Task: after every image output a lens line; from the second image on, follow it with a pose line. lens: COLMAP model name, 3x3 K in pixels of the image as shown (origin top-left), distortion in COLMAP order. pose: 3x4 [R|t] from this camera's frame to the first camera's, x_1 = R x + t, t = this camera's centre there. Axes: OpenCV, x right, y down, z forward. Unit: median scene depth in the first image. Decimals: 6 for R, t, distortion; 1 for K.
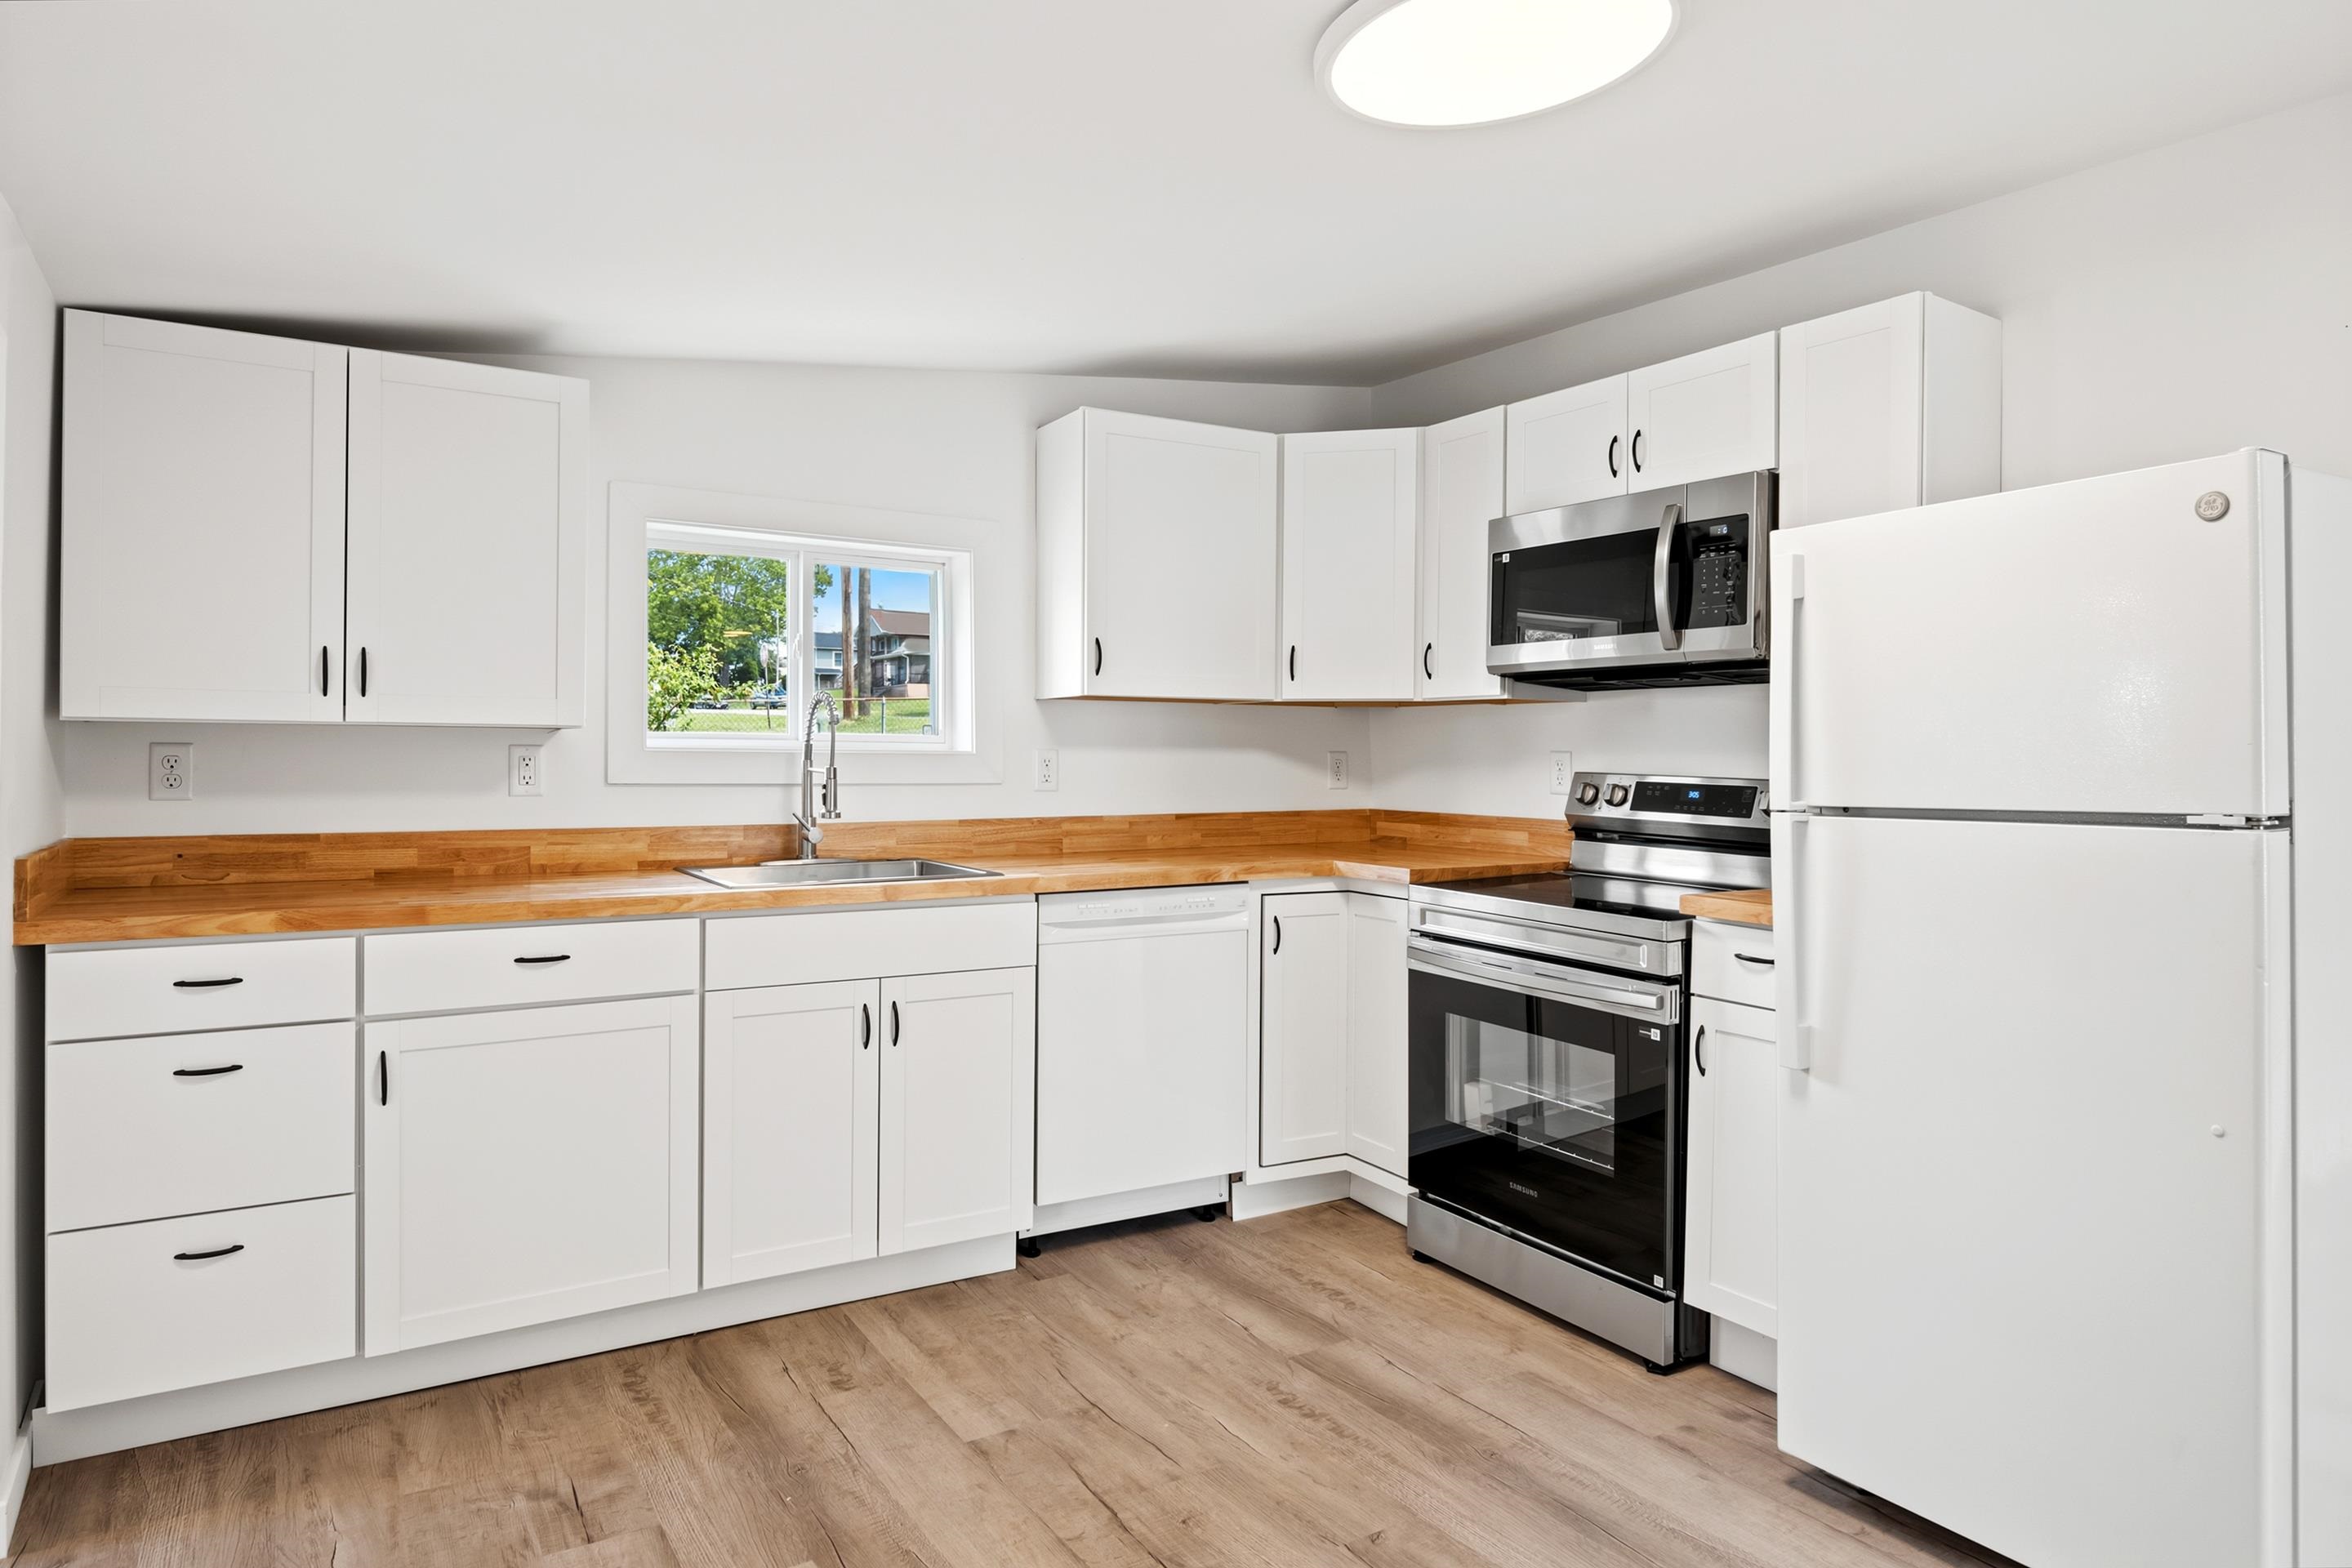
lens RADIAL K [[1386.9, 0, 1176.0], [0, 1386.9, 784.0], [0, 0, 1]] dist [-0.003107, -0.002864]
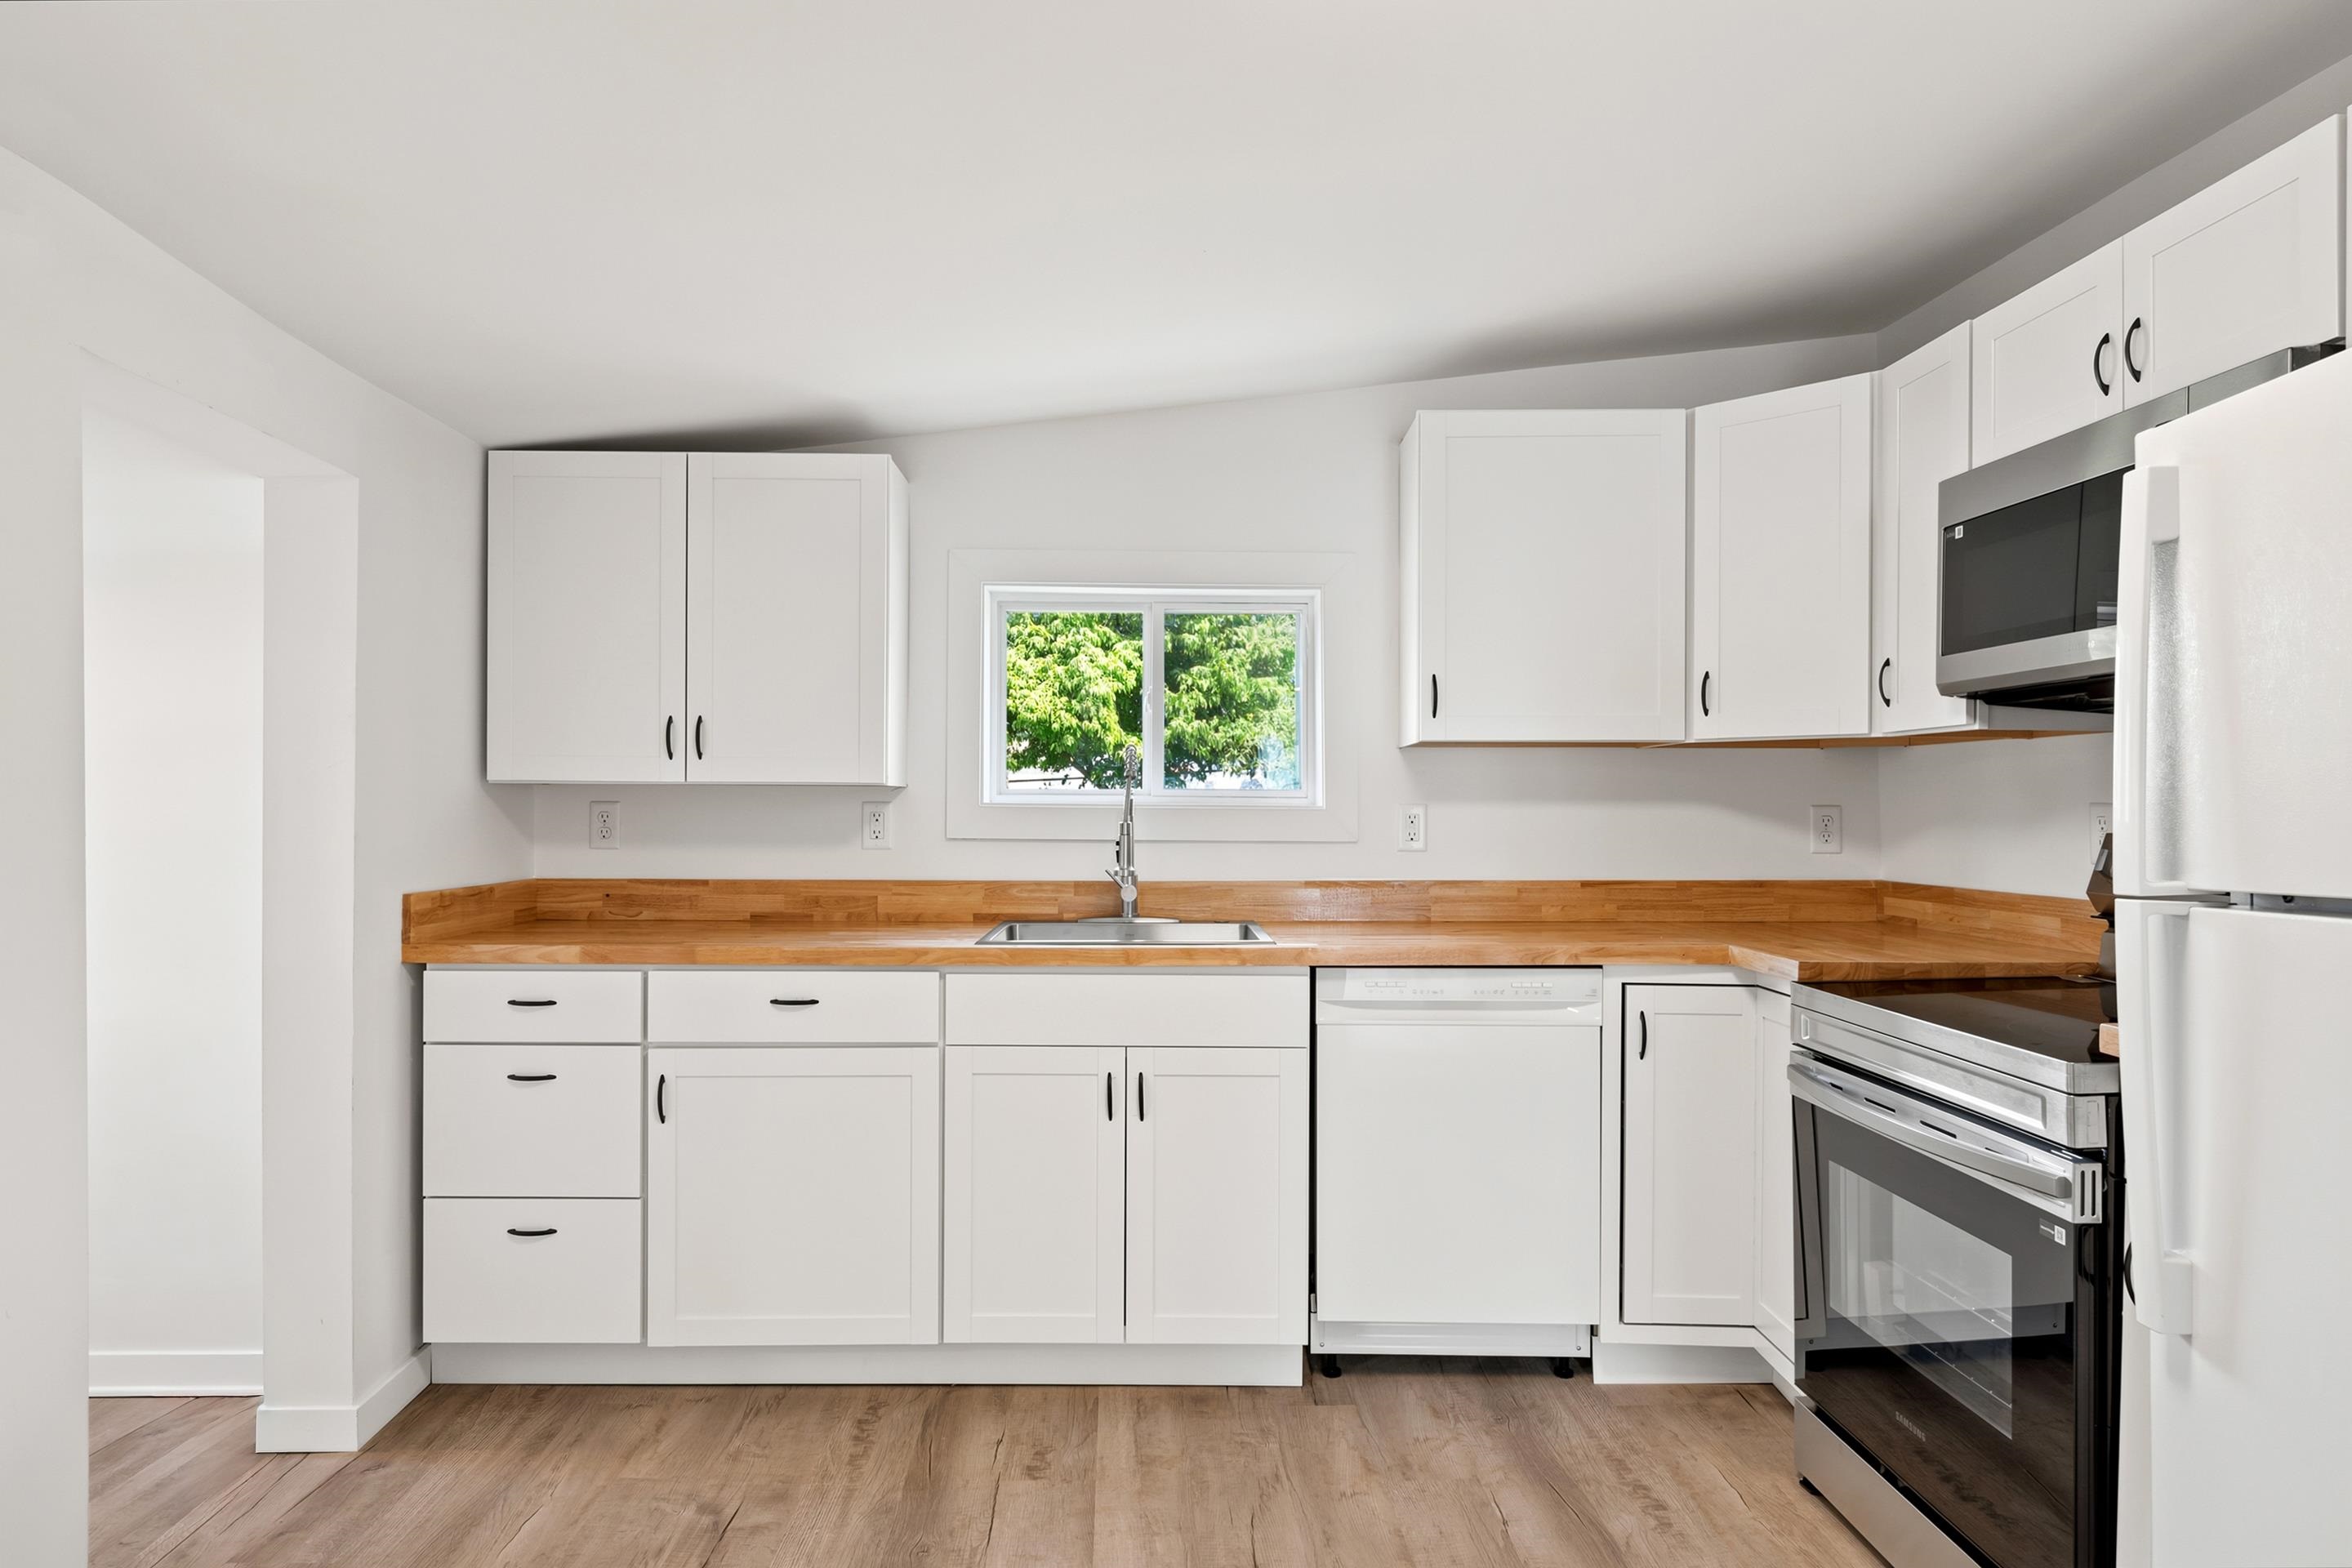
lens RADIAL K [[1391.6, 0, 1164.5], [0, 1391.6, 827.8], [0, 0, 1]] dist [-0.001681, -0.002238]
pose [[0.855941, 0.004095, -0.517058, 0.294898], [-0.009521, 0.999924, -0.007842, -0.001622], [0.516986, 0.011635, 0.855914, 0.202084]]
